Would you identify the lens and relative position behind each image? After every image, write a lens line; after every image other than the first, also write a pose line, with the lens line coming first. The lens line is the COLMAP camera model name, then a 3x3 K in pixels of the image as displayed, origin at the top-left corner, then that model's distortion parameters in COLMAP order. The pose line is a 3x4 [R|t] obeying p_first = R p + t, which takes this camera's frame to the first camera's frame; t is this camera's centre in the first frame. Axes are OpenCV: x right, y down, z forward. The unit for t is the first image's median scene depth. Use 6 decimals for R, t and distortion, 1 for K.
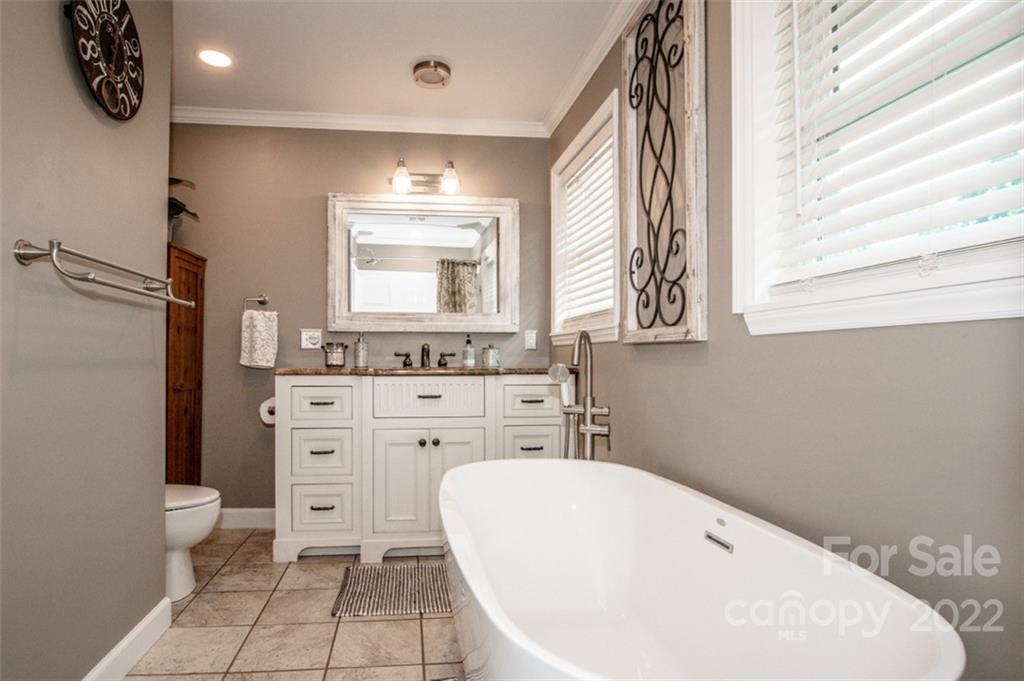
lens RADIAL K [[552.7, 0, 451.5], [0, 552.7, 351.7], [0, 0, 1]] dist [-0.031311, 0.000388]
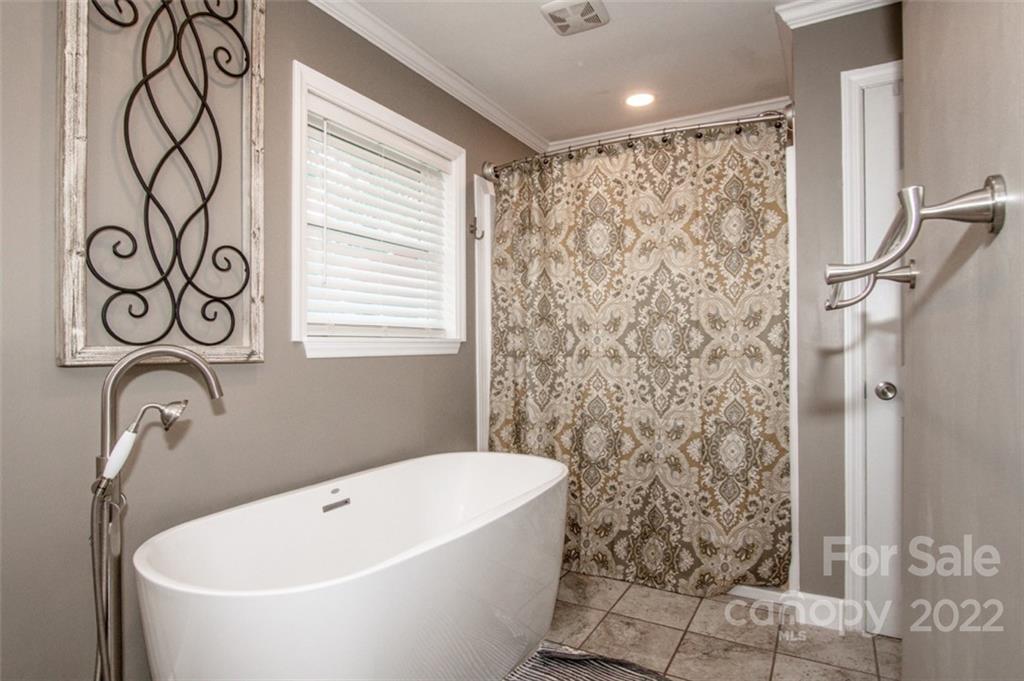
lens RADIAL K [[547.2, 0, 506.9], [0, 547.2, 341.1], [0, 0, 1]] dist [-0.019479, -0.000176]
pose [[-0.811071, 0.004260, 0.584933, -0.338011], [-0.004676, 0.999894, -0.013766, -0.028196], [-0.584930, -0.013901, -0.810965, 0.924760]]
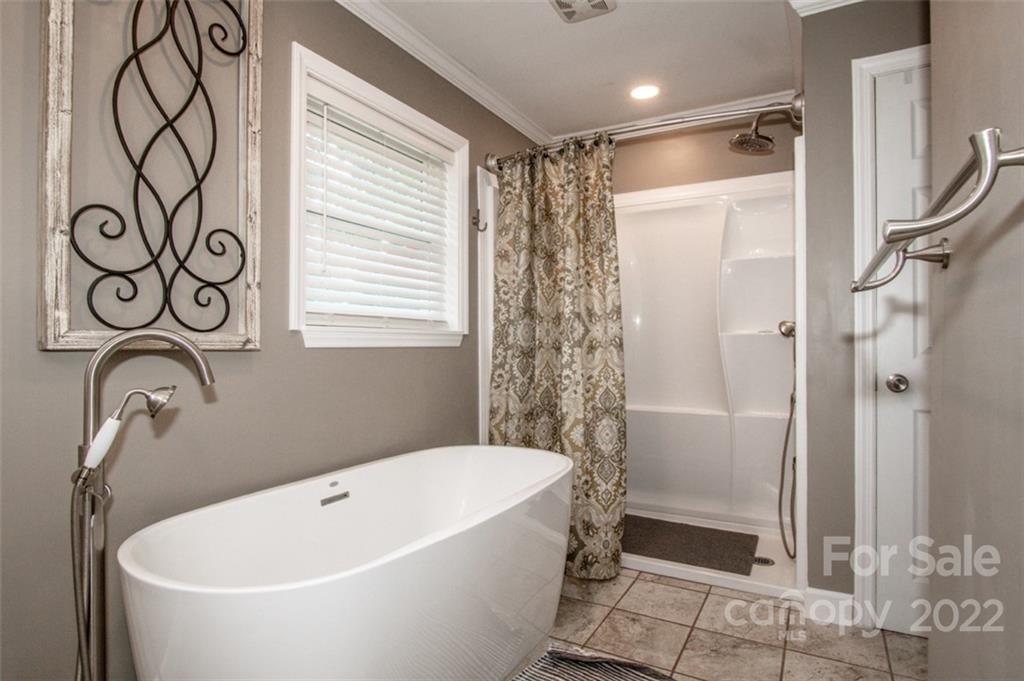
lens RADIAL K [[536.8, 0, 512.4], [0, 536.8, 344.5], [0, 0, 1]] dist [-0.024322, 0.001664]
pose [[-0.817058, -0.004309, 0.576539, -0.316354], [-0.009526, 0.999936, -0.006026, -0.017120], [-0.576477, -0.010416, -0.817047, 0.903023]]
